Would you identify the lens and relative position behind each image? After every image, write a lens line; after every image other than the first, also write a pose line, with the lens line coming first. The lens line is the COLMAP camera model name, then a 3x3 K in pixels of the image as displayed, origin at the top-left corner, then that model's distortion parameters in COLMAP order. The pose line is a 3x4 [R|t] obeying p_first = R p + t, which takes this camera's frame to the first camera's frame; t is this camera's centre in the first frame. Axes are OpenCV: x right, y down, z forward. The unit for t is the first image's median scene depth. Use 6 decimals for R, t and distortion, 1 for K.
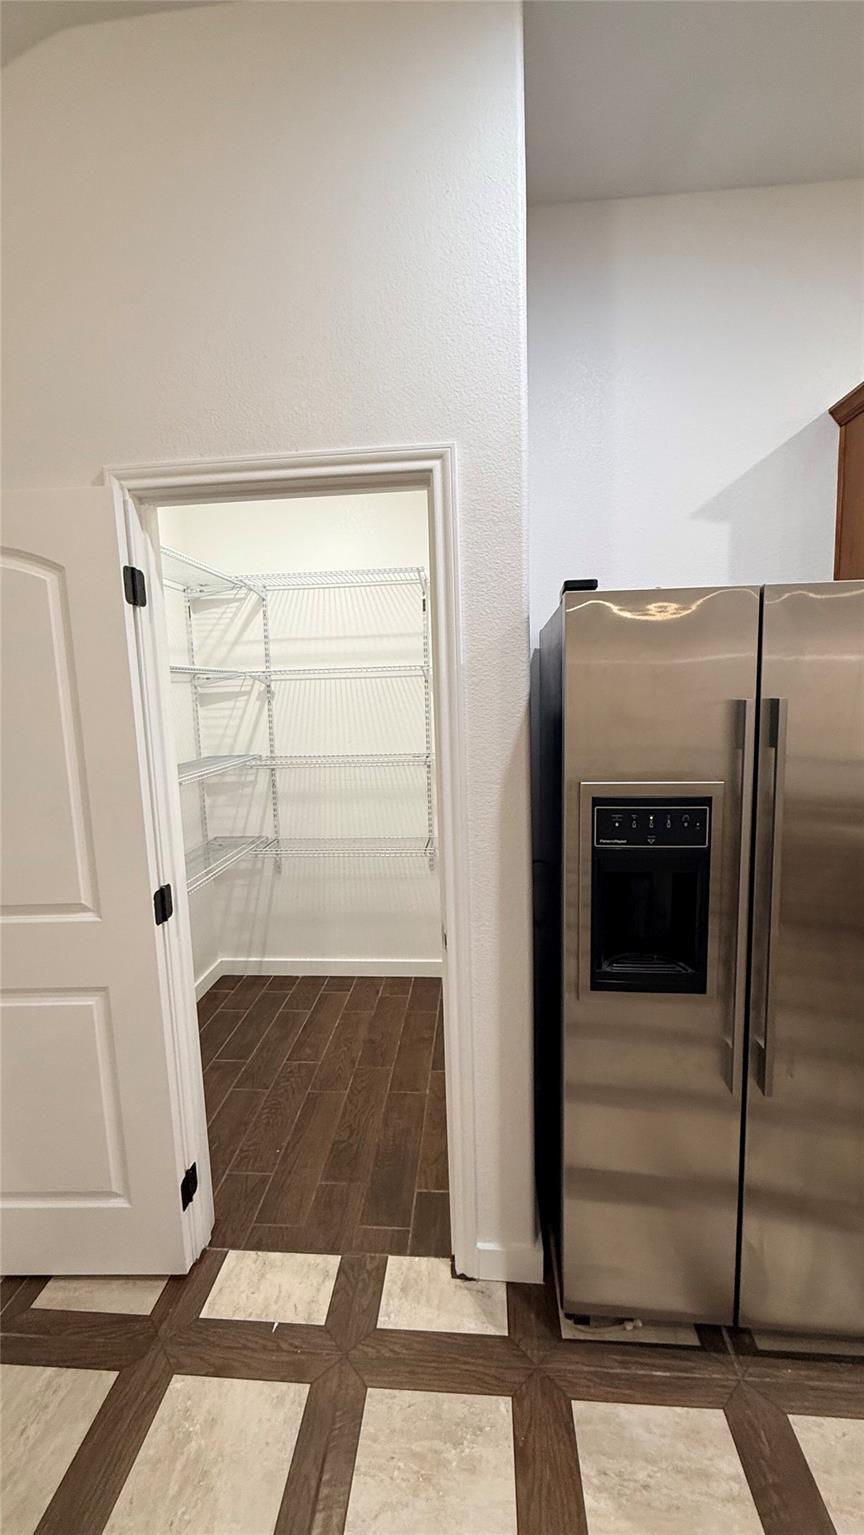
lens RADIAL K [[609.9, 0, 432.3], [0, 609.9, 761.9], [0, 0, 1]] dist [-0.000884, -0.000135]
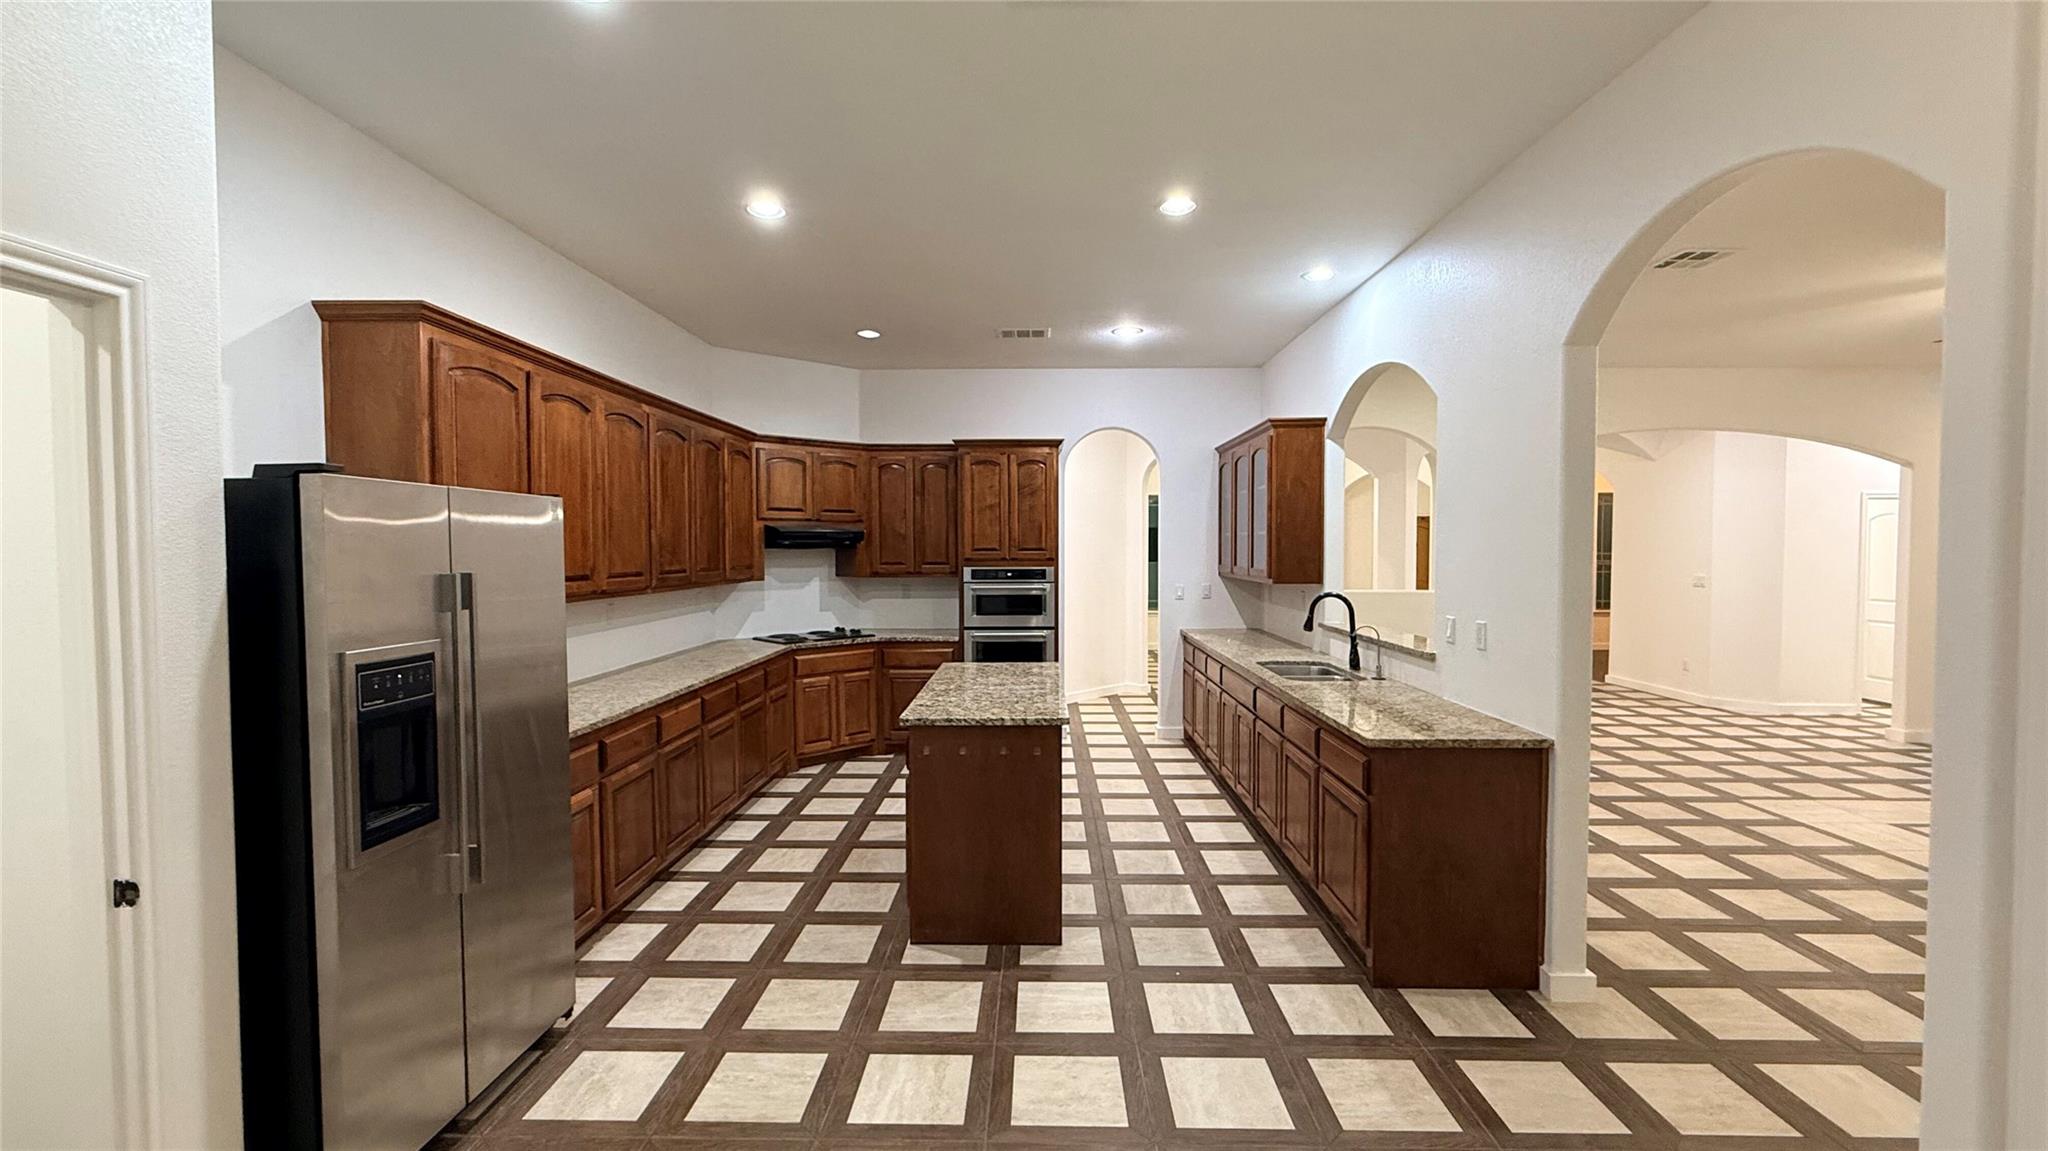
lens RADIAL K [[847.0, 0, 1016.3], [0, 847.0, 576.8], [0, 0, 1]] dist [-0.000927, -0.000081]
pose [[-0.056149, -0.007274, 0.998396, -1.095458], [0.117740, 0.992948, 0.013856, 0.016937], [-0.991456, 0.118330, -0.054896, -0.078767]]
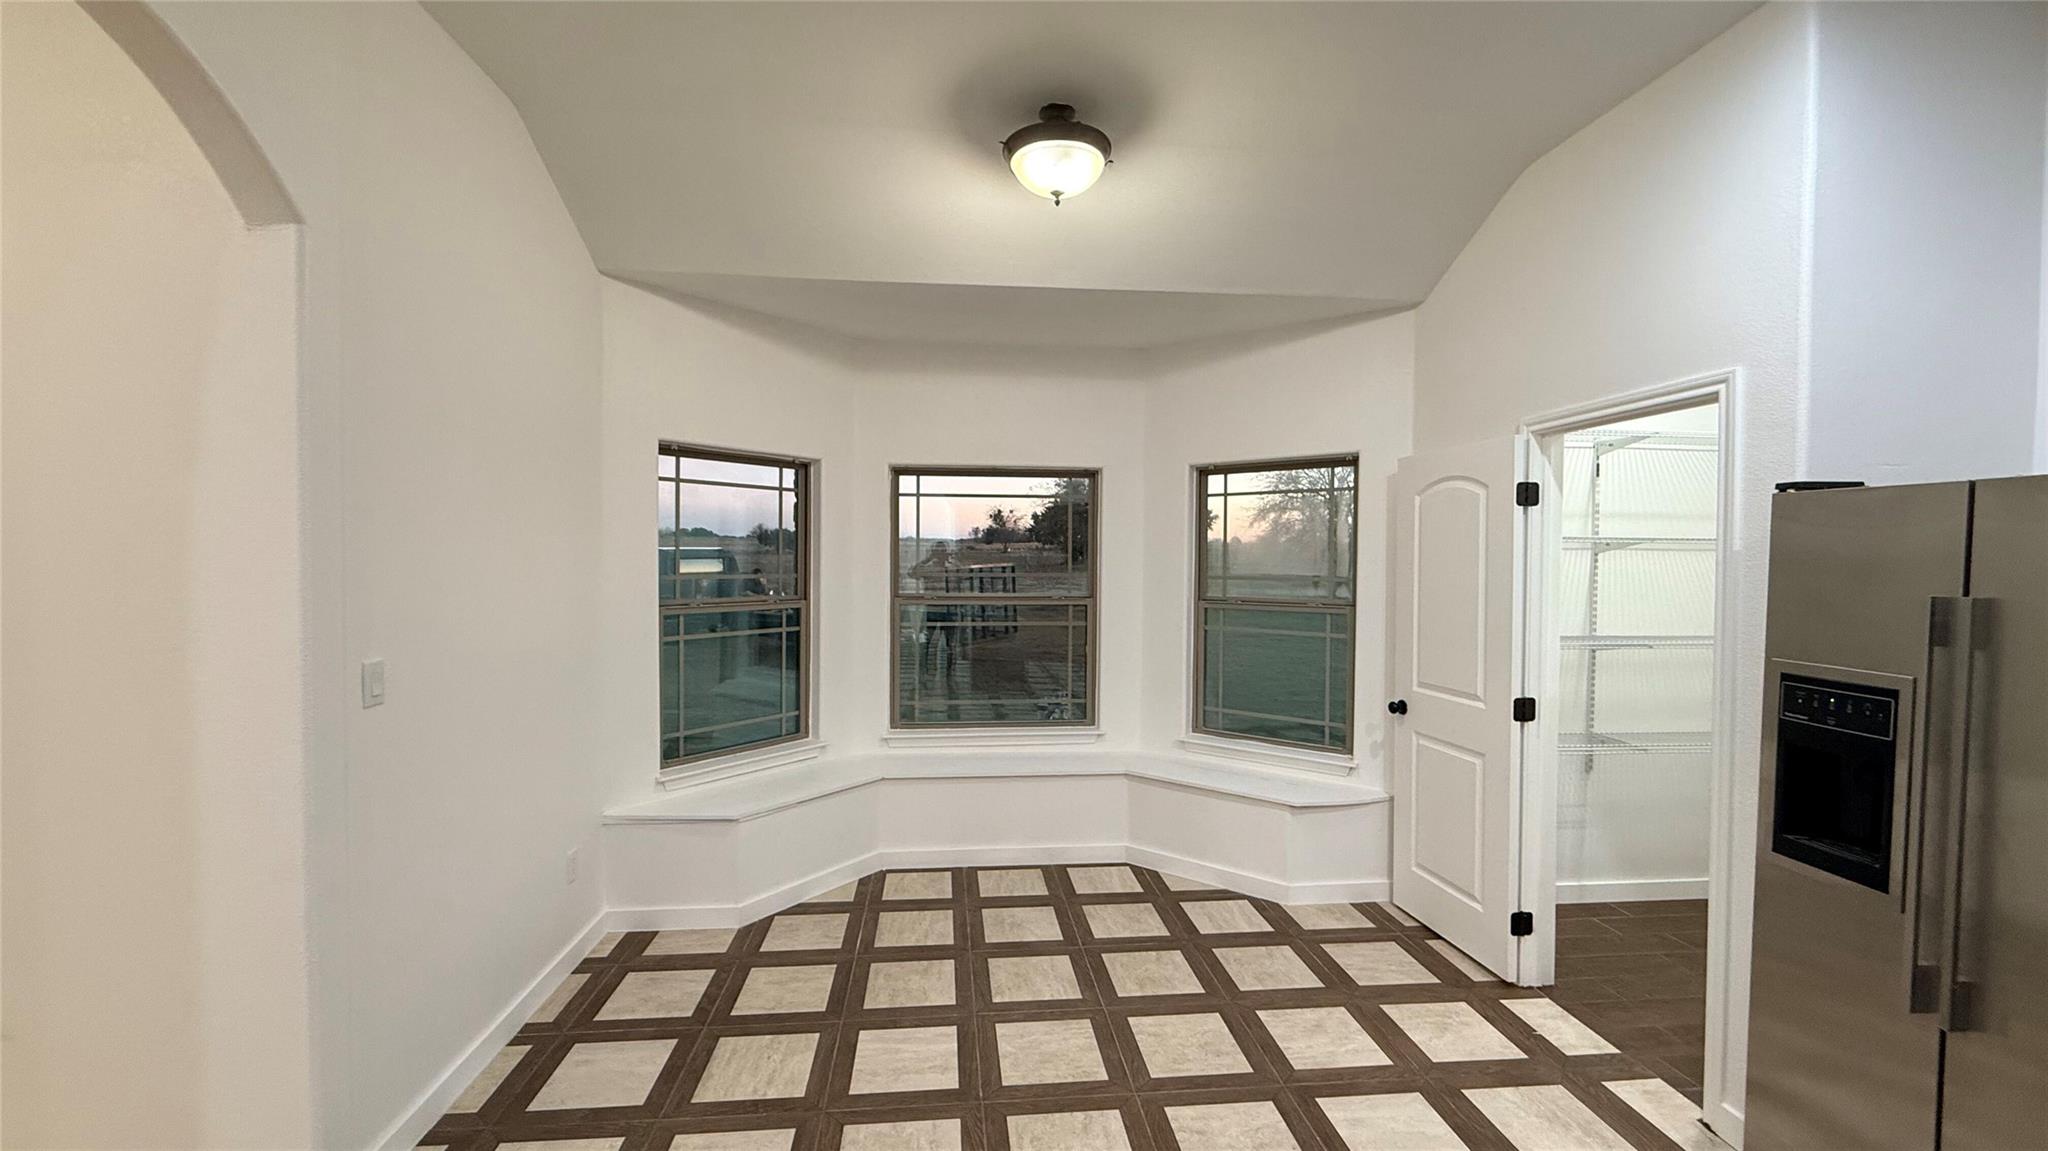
lens RADIAL K [[813.7, 0, 1017.5], [0, 813.7, 575.3], [0, 0, 1]] dist [-0.000884, -0.000135]
pose [[0.170890, 0.054630, -0.983775, 1.255593], [-0.125490, 0.991537, 0.033262, 0.005694], [0.977266, 0.117769, 0.176299, -0.557709]]
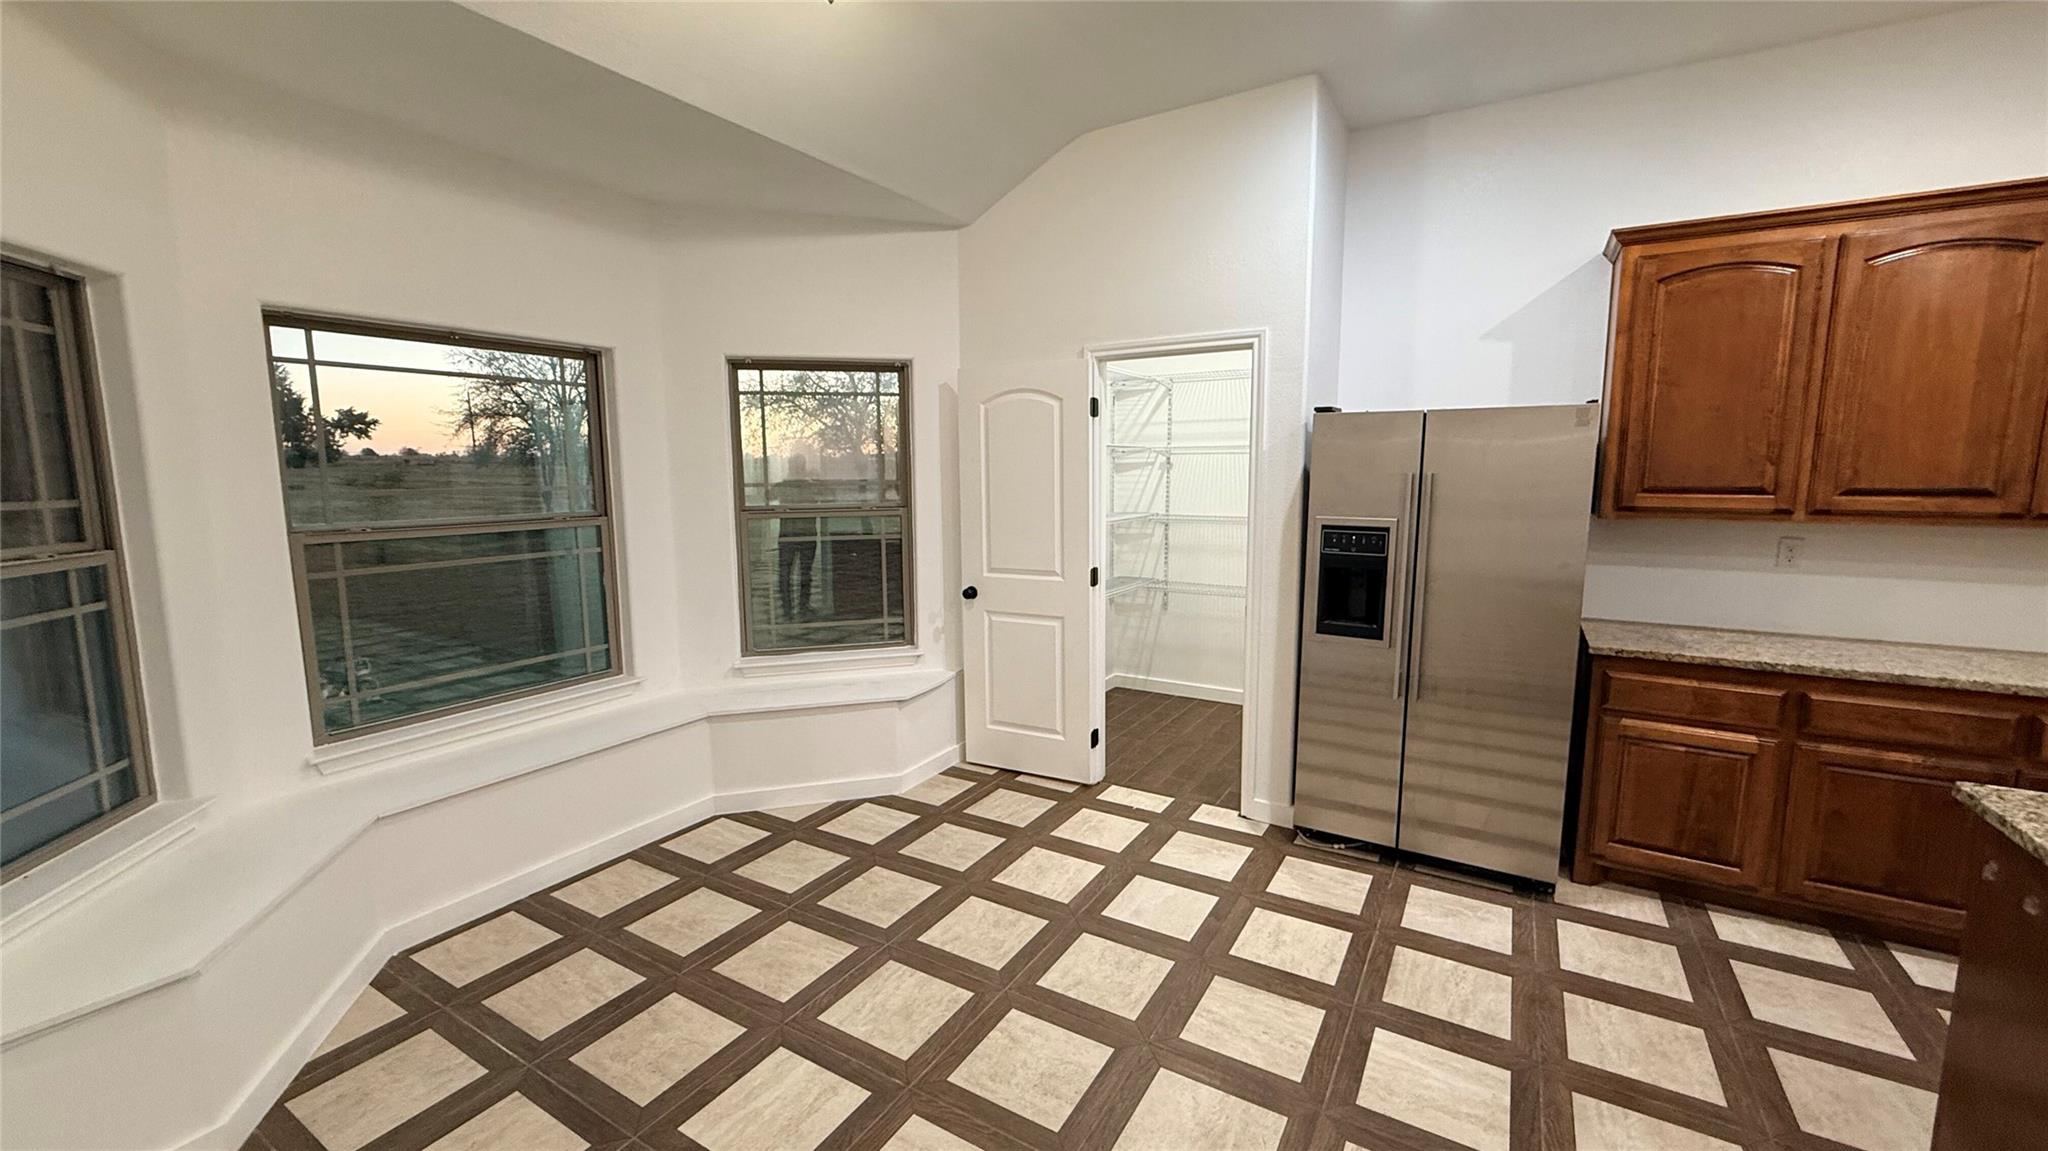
lens RADIAL K [[813.7, 0, 1017.5], [0, 813.7, 575.3], [0, 0, 1]] dist [-0.000884, -0.000135]
pose [[0.892414, 0.081757, -0.443749, 0.460049], [-0.071569, 0.996646, 0.039693, 0.150688], [0.445506, -0.003664, 0.895272, -1.356914]]
